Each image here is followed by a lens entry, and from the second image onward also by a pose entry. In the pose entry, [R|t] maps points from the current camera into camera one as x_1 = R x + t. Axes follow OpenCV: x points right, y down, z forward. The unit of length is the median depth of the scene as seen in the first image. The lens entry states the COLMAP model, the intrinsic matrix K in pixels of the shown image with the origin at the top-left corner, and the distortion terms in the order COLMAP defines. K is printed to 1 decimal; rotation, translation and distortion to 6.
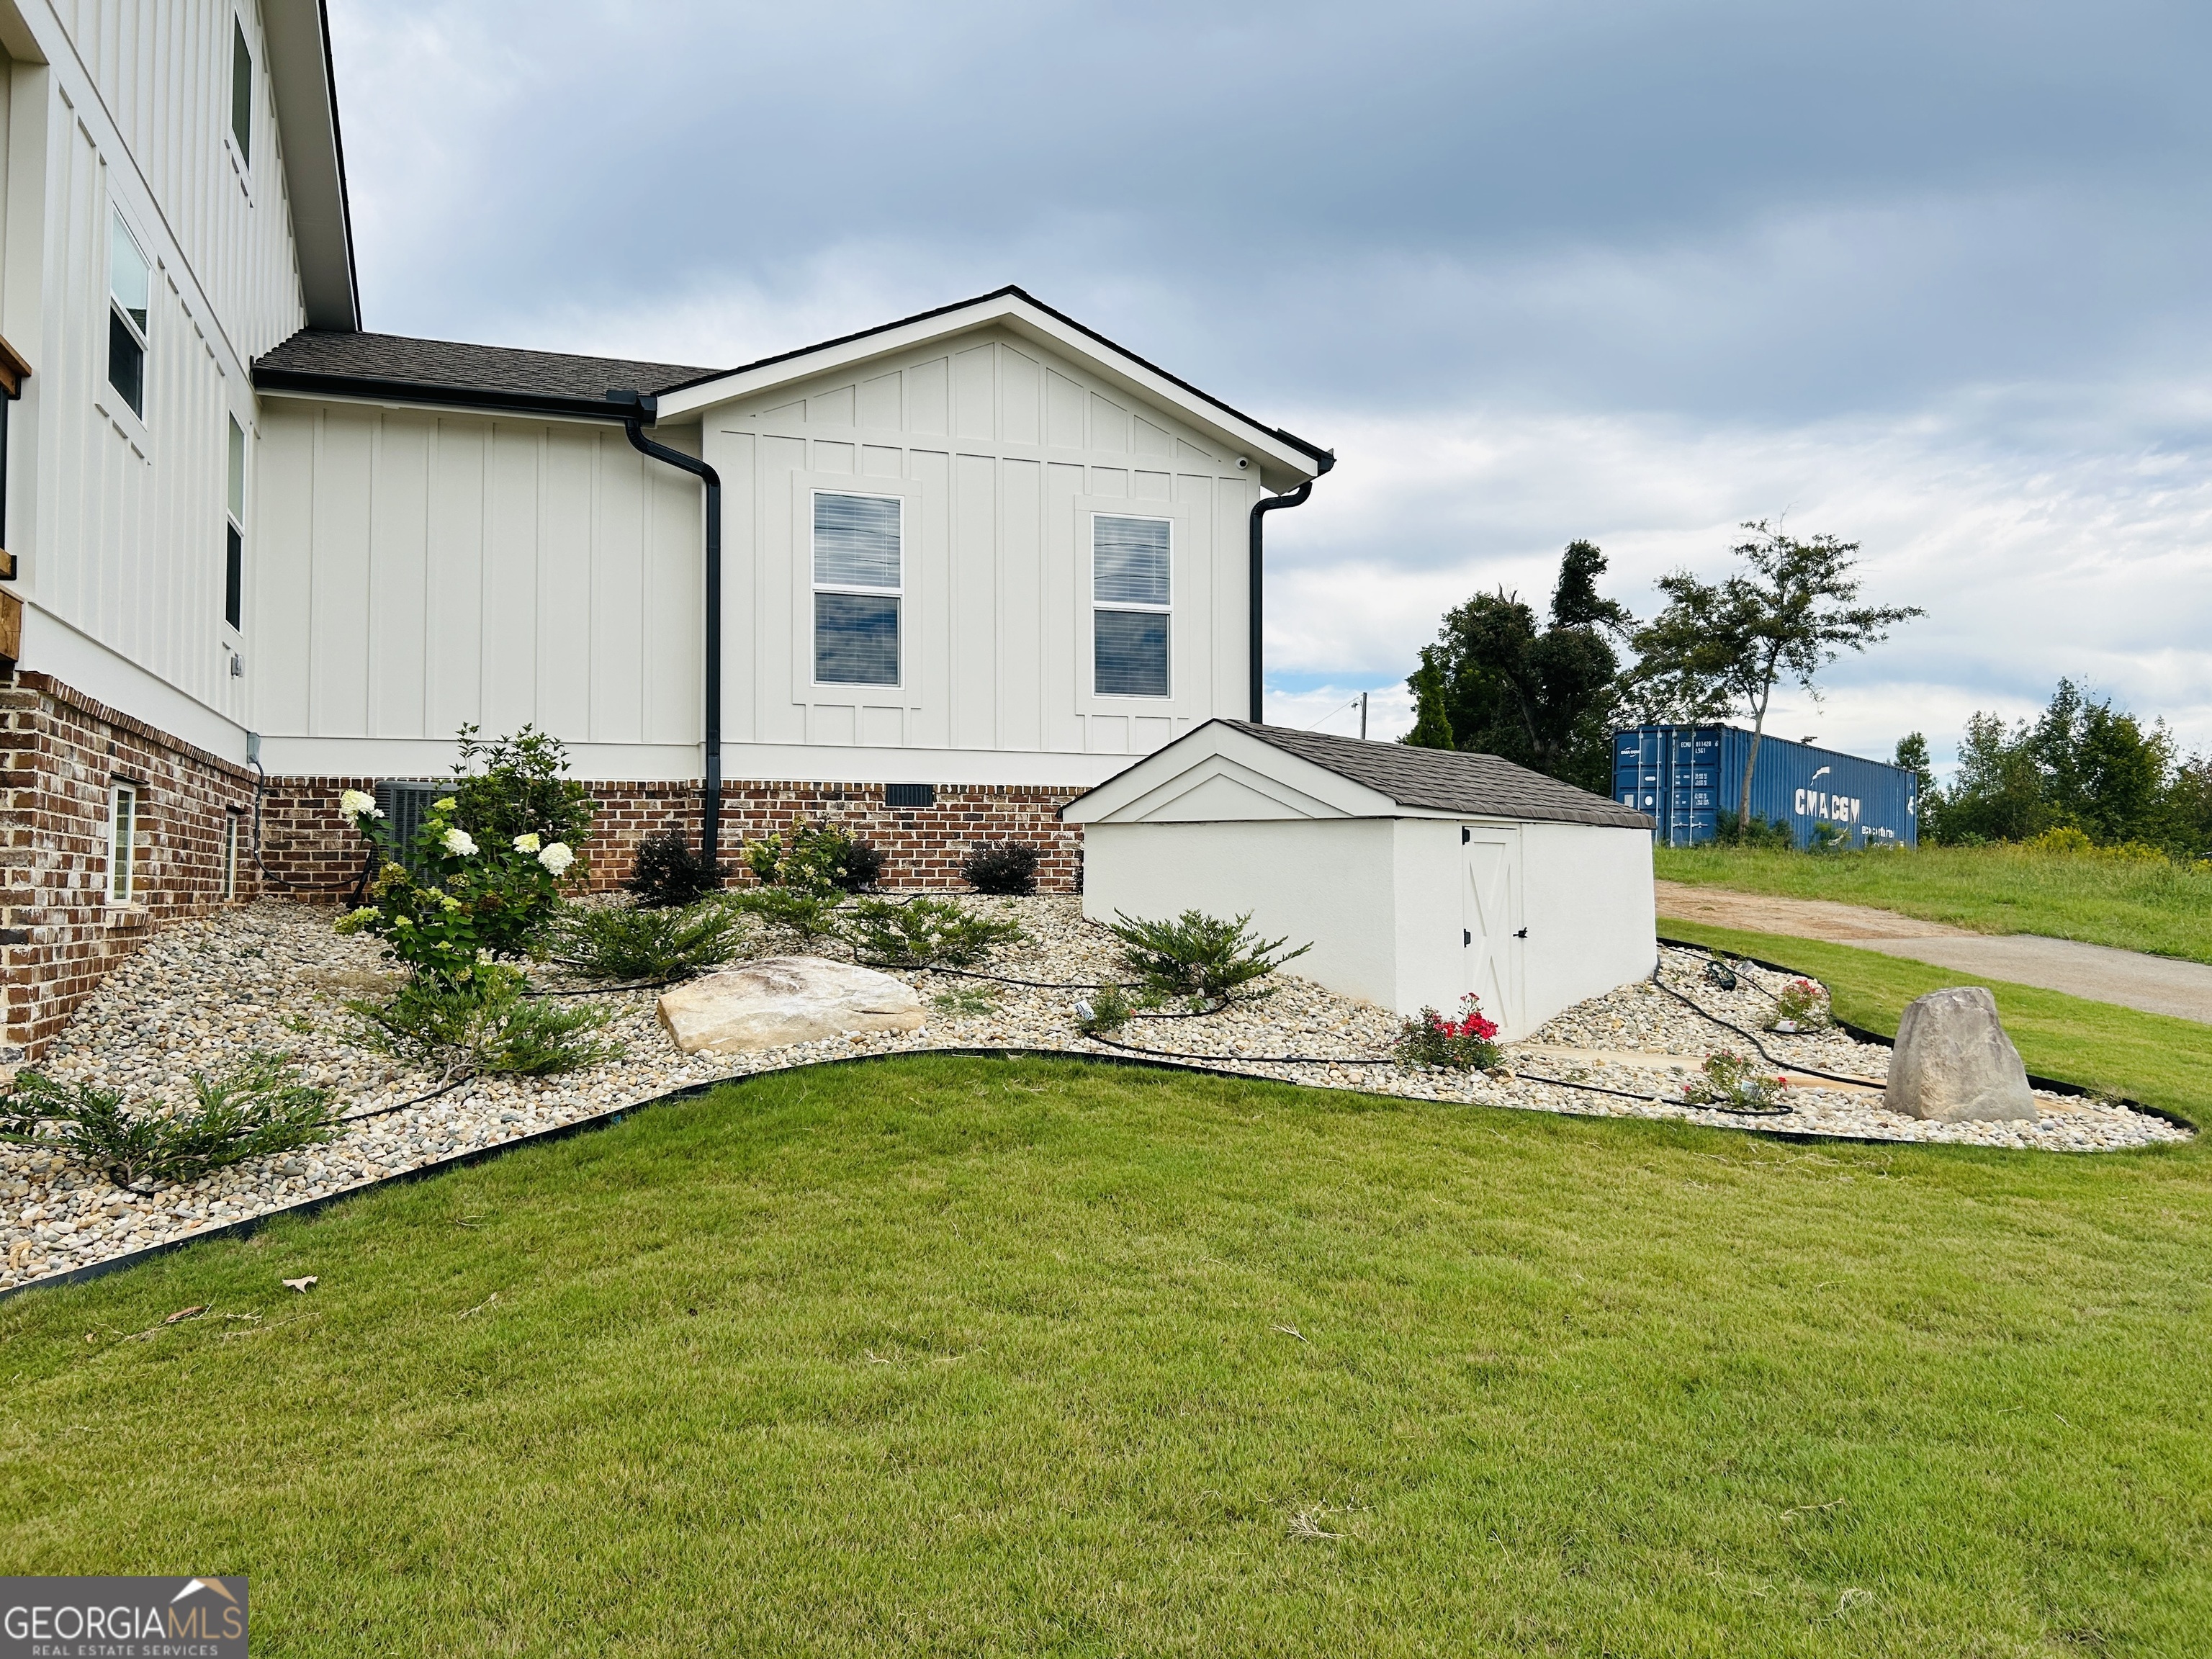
lens RADIAL K [[1651.3, 0, 1115.0], [0, 1651.3, 830.5], [0, 0, 1]] dist [0.025790, -0.013758]
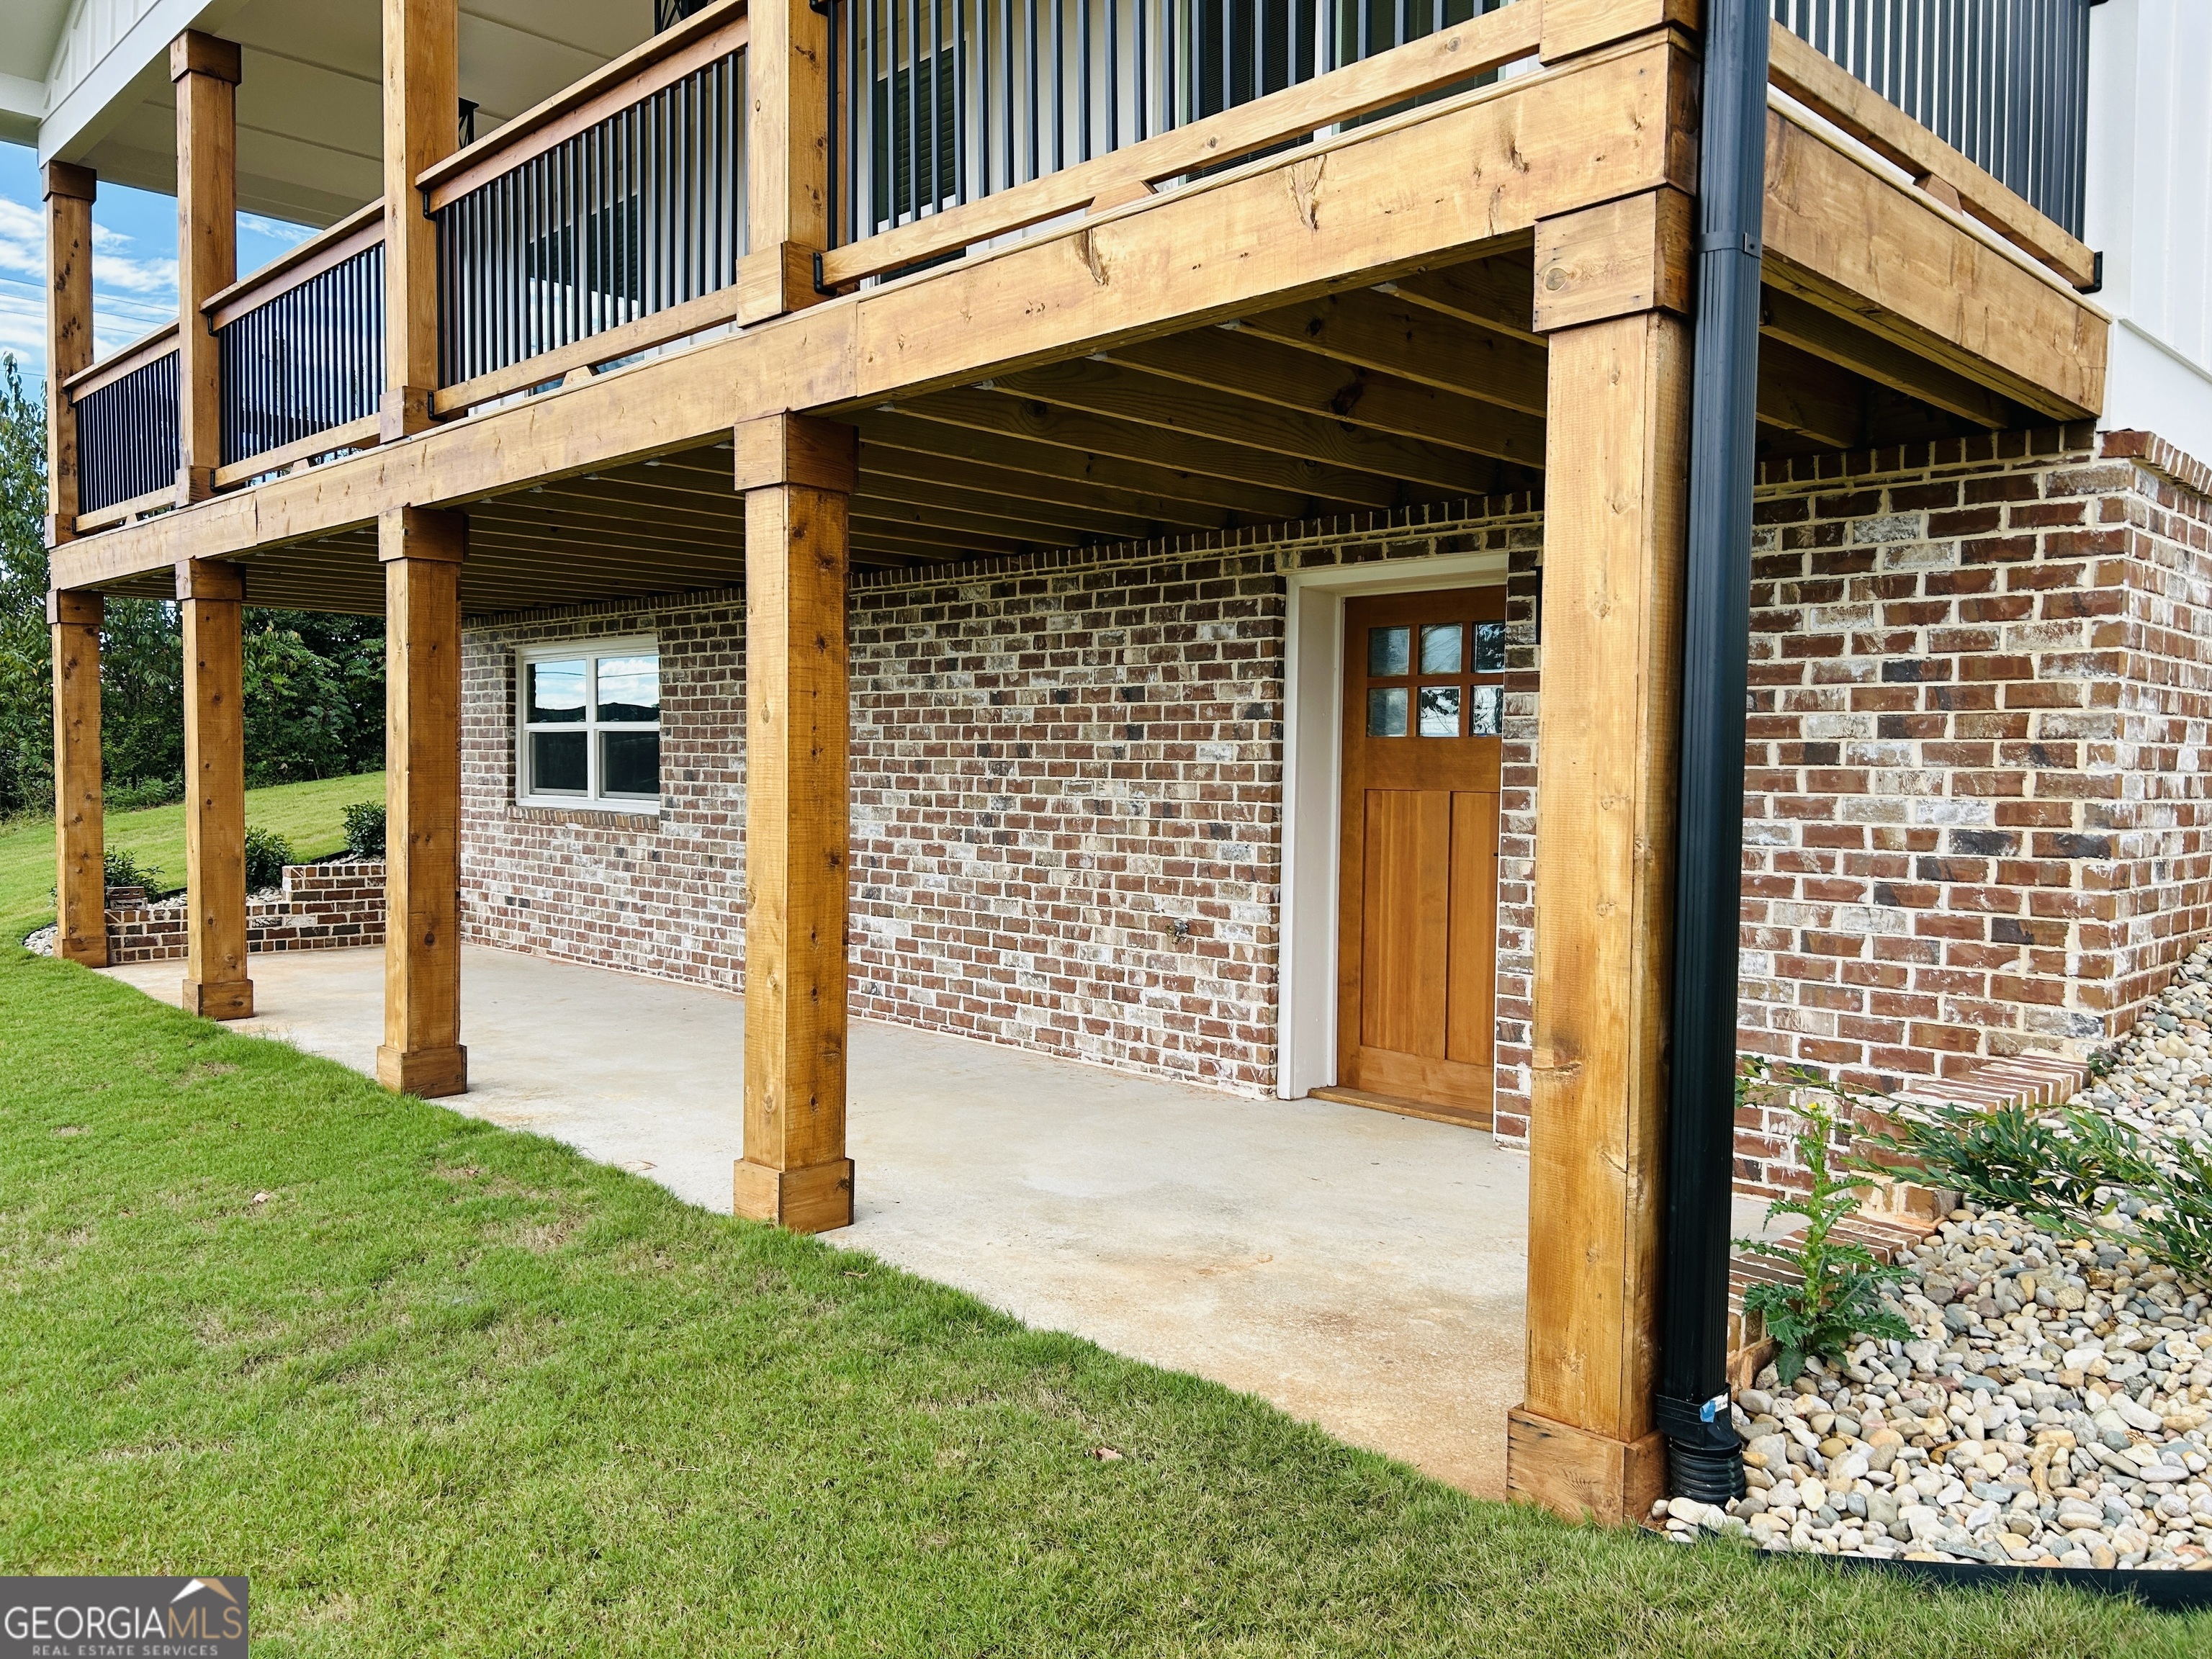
lens RADIAL K [[1651.3, 0, 1115.9], [0, 1651.3, 828.4], [0, 0, 1]] dist [0.025790, -0.013758]
pose [[0.414657, 0.043815, -0.908922, -0.225986], [0.022195, 0.998056, 0.058237, 0.010281], [0.909707, -0.044321, 0.412879, 0.382367]]
